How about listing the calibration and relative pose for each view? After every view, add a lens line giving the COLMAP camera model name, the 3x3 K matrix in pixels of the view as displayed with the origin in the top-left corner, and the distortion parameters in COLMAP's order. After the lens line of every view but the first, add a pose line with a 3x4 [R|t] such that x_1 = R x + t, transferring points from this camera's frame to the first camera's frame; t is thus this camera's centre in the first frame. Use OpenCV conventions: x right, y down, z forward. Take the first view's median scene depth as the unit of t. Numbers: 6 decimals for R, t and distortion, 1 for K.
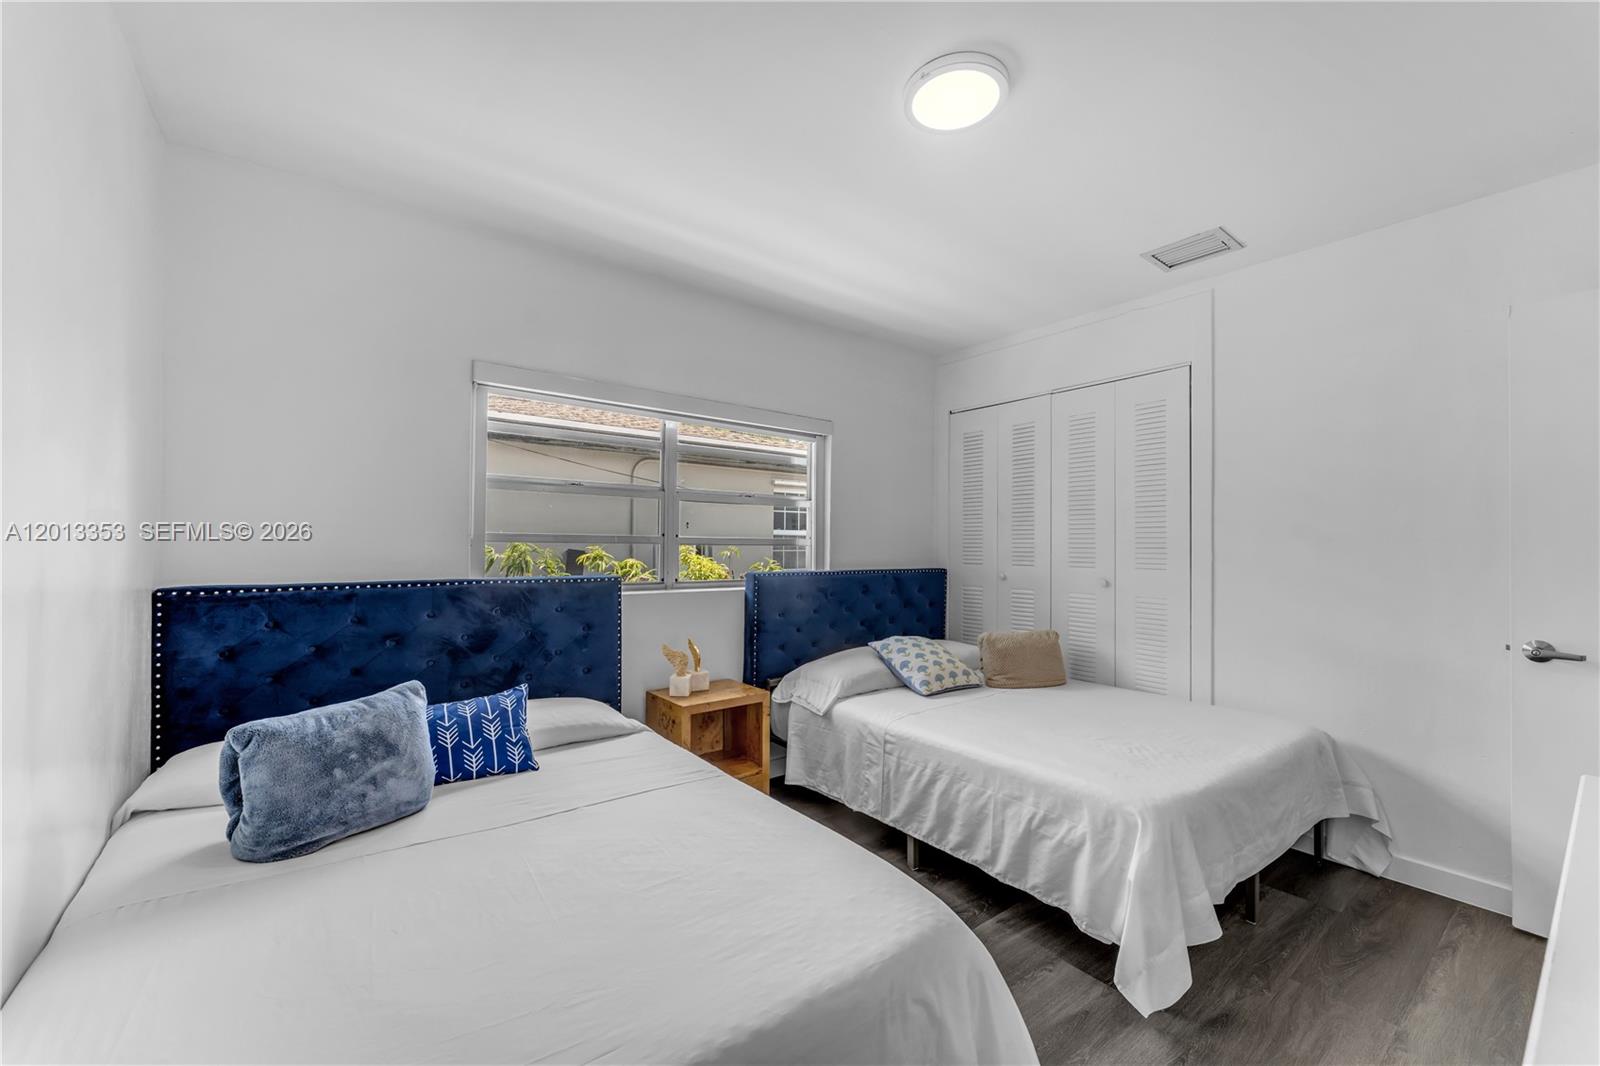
lens RADIAL K [[651.5, 0, 793.8], [0, 651.5, 532.3], [0, 0, 1]] dist [-0.001771, 0.000594]
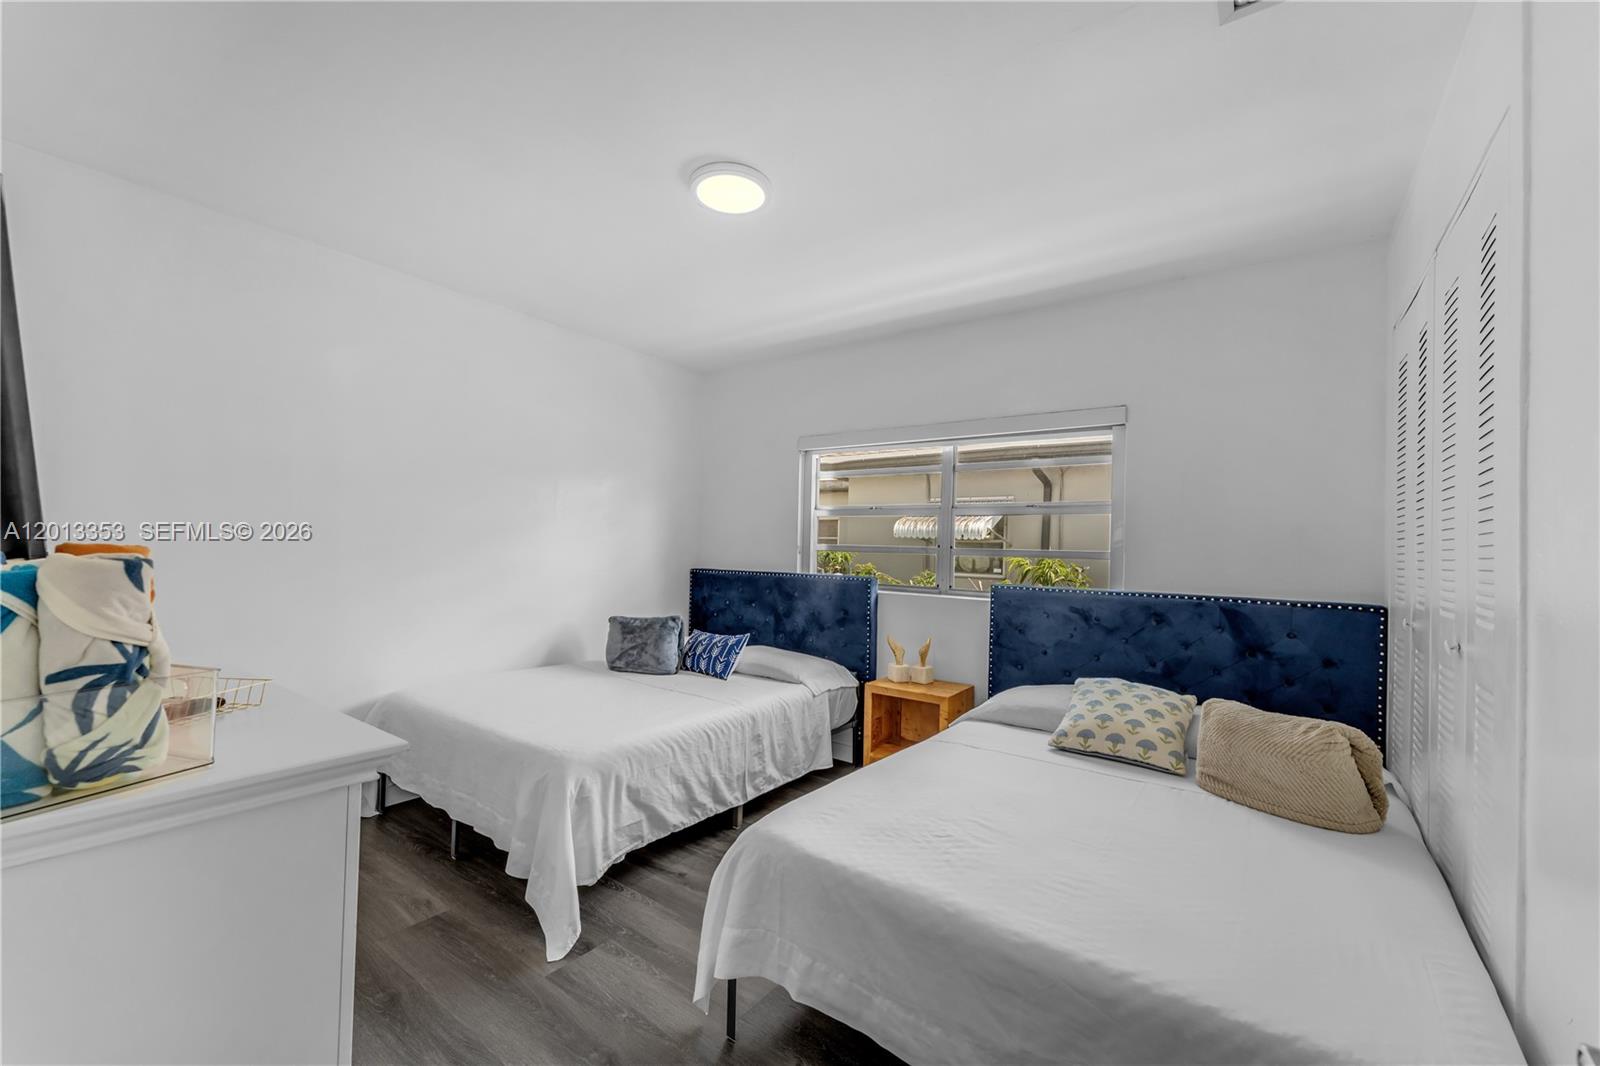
lens RADIAL K [[651.5, 0, 791.2], [0, 651.5, 541.6], [0, 0, 1]] dist [-0.001771, 0.000594]
pose [[0.256946, -0.009321, -0.966381, 0.920015], [-0.003809, 0.999936, -0.010658, 0.010460], [0.966418, 0.006420, 0.256894, 0.503548]]
